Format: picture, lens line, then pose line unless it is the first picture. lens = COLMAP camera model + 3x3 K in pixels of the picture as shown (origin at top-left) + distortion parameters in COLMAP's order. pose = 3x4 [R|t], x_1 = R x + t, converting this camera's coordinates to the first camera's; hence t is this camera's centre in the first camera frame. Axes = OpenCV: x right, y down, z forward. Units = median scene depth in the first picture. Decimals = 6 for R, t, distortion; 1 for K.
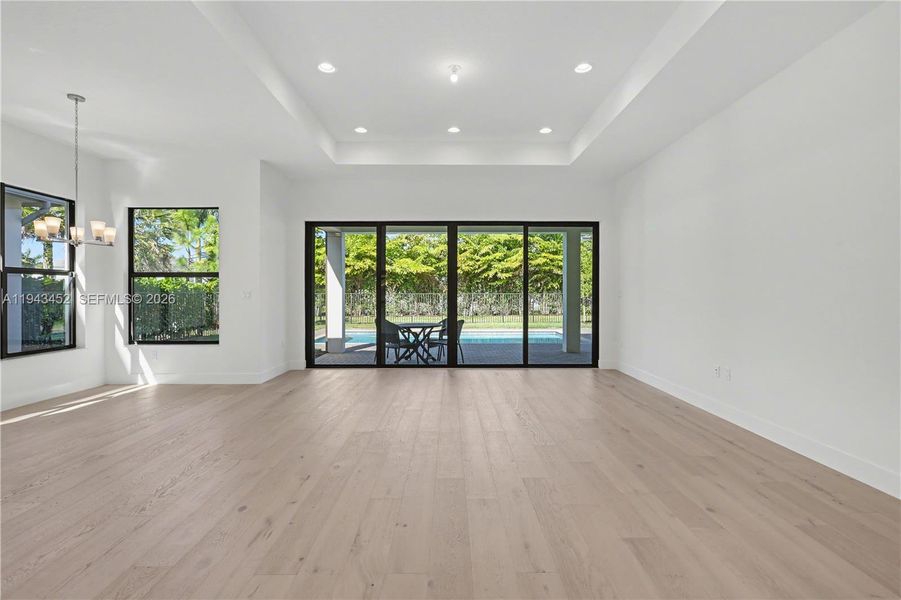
lens RADIAL K [[435.8, 0, 456.5], [0, 435.8, 293.3], [0, 0, 1]] dist [-0.003396, -0.000324]
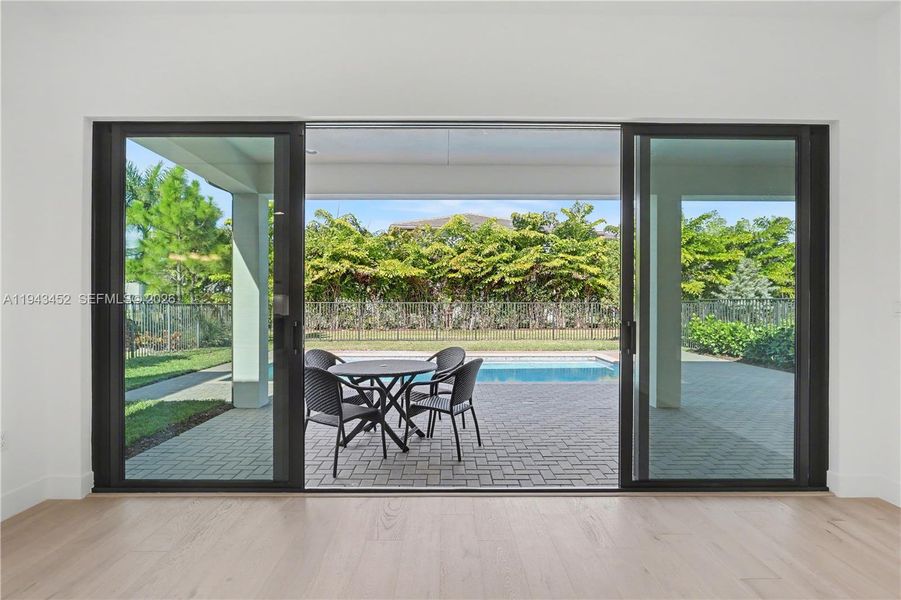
lens RADIAL K [[435.8, 0, 454.7], [0, 435.8, 292.6], [0, 0, 1]] dist [-0.003396, -0.000324]
pose [[0.999962, 0.001716, 0.008570, -0.016645], [-0.001531, 0.999767, -0.021537, -0.000904], [-0.008605, 0.021524, 0.999731, 0.505827]]
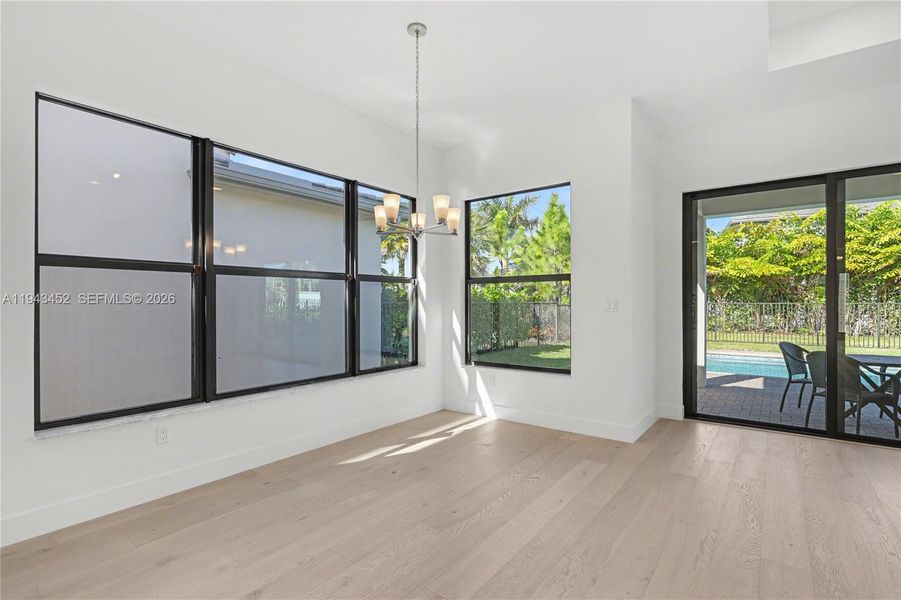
lens RADIAL K [[430.1, 0, 450.6], [0, 430.1, 300.1], [0, 0, 1]] dist [0.000593, 0.000308]
pose [[0.797652, -0.005032, -0.603097, -0.196459], [0.001189, 0.999976, -0.006771, -0.000121], [0.603117, 0.004684, 0.797639, 0.227931]]
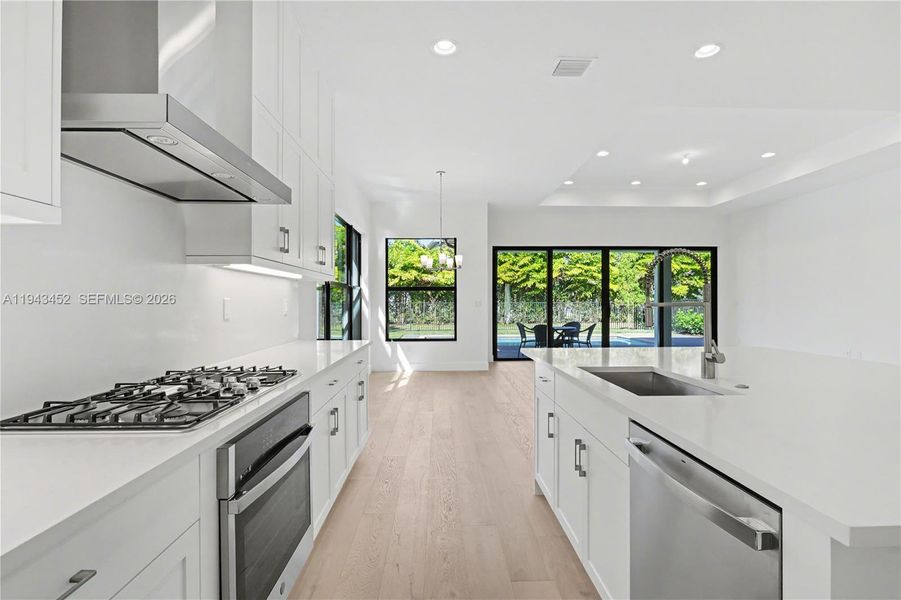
lens RADIAL K [[435.8, 0, 453.6], [0, 435.8, 291.1], [0, 0, 1]] dist [-0.003396, -0.000324]
pose [[0.999640, -0.002353, 0.026719, -0.414546], [0.003040, 0.999665, -0.025712, -0.000164], [-0.026650, 0.025784, 0.999312, -0.236770]]
